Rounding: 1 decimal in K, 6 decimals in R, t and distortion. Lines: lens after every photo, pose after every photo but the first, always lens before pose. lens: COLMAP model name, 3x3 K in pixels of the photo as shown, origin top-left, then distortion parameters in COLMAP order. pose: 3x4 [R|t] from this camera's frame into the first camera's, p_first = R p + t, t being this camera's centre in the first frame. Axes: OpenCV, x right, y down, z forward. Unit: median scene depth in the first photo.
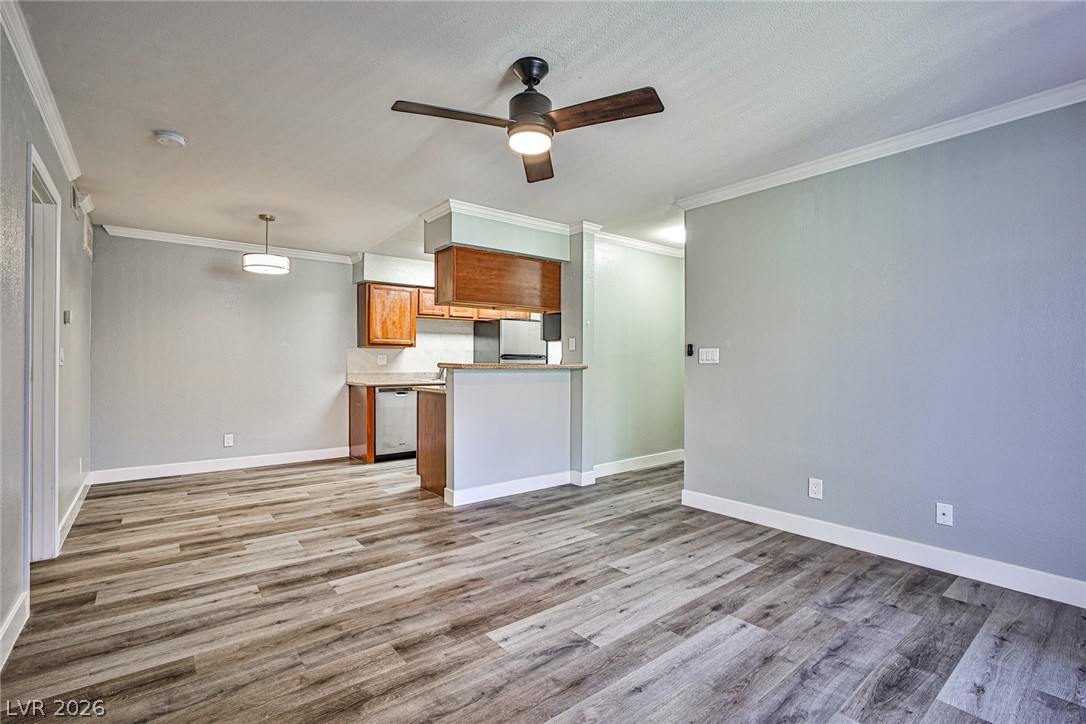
lens RADIAL K [[504.1, 0, 519.6], [0, 504.1, 359.1], [0, 0, 1]] dist [-0.033974, 0.015841]
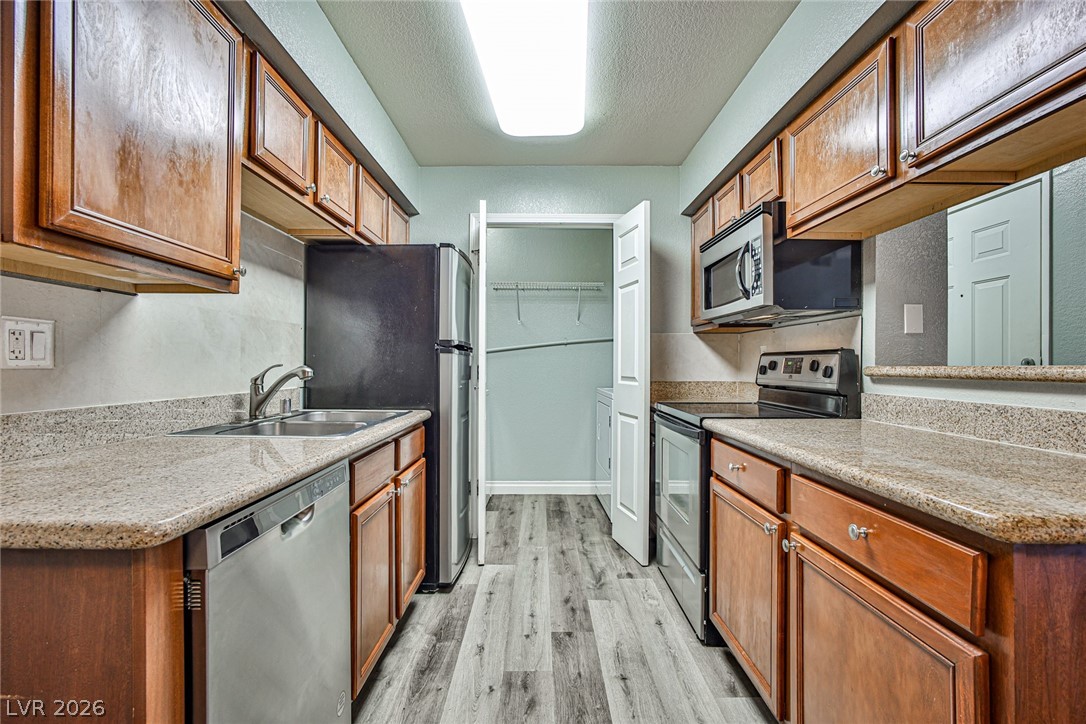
lens RADIAL K [[511.2, 0, 536.4], [0, 511.2, 363.6], [0, 0, 1]] dist [-0.029732, 0.012491]
pose [[0.586341, 0.008066, 0.810024, -0.569003], [-0.014777, 0.999891, 0.000740, 0.011359], [-0.809930, -0.012404, 0.586396, 1.366748]]
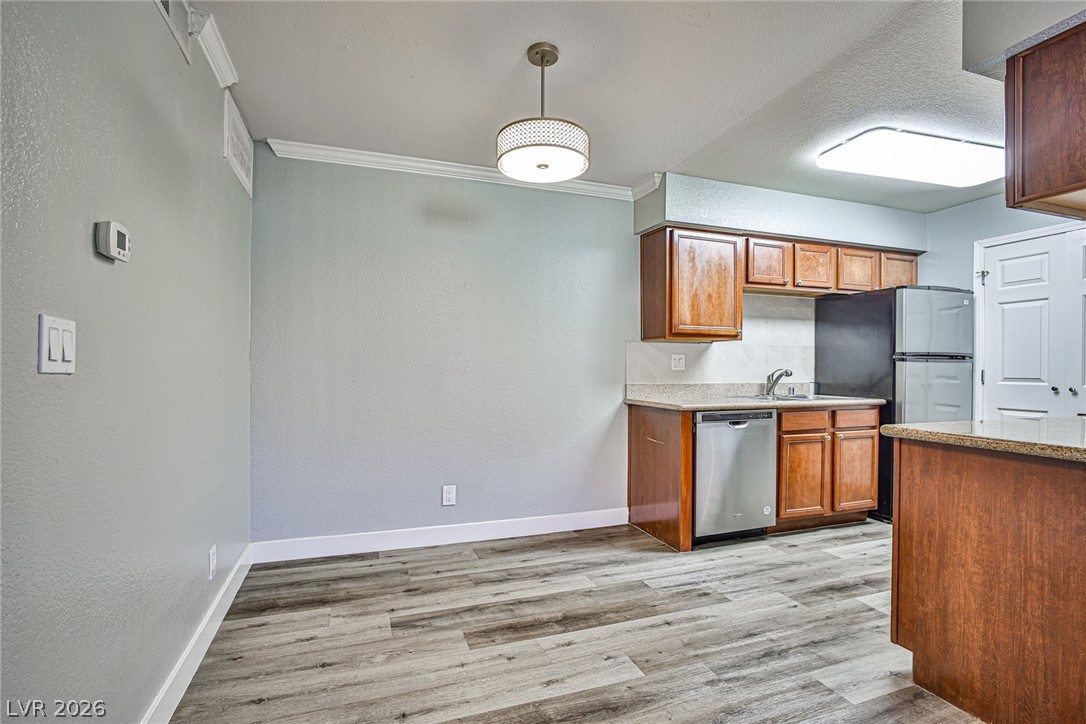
lens RADIAL K [[492.4, 0, 536.3], [0, 492.4, 369.9], [0, 0, 1]] dist [-0.031997, 0.013722]
pose [[0.957703, 0.005324, -0.287708, -0.489028], [-0.001937, 0.999925, 0.012056, 0.006955], [0.287751, -0.010989, 0.957642, 0.726015]]
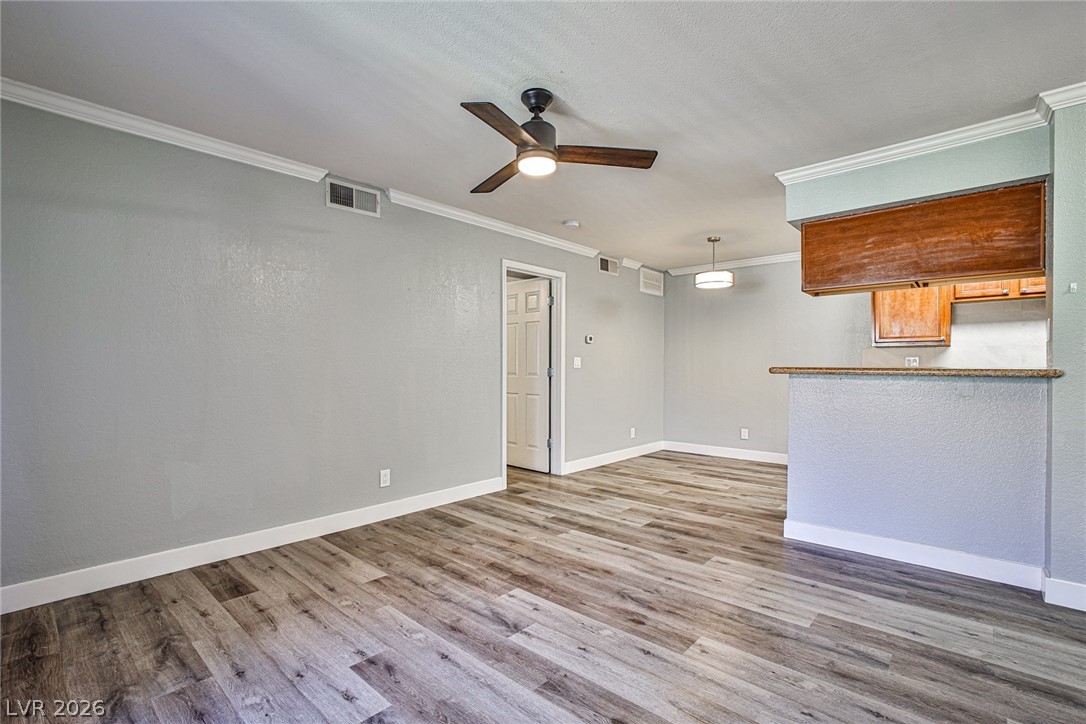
lens RADIAL K [[492.4, 0, 536.3], [0, 492.4, 369.9], [0, 0, 1]] dist [-0.031997, 0.013722]
pose [[0.170709, 0.004312, -0.985312, 0.695684], [0.011055, 0.999919, 0.006291, 0.003362], [0.985260, -0.011967, 0.170647, 0.522355]]
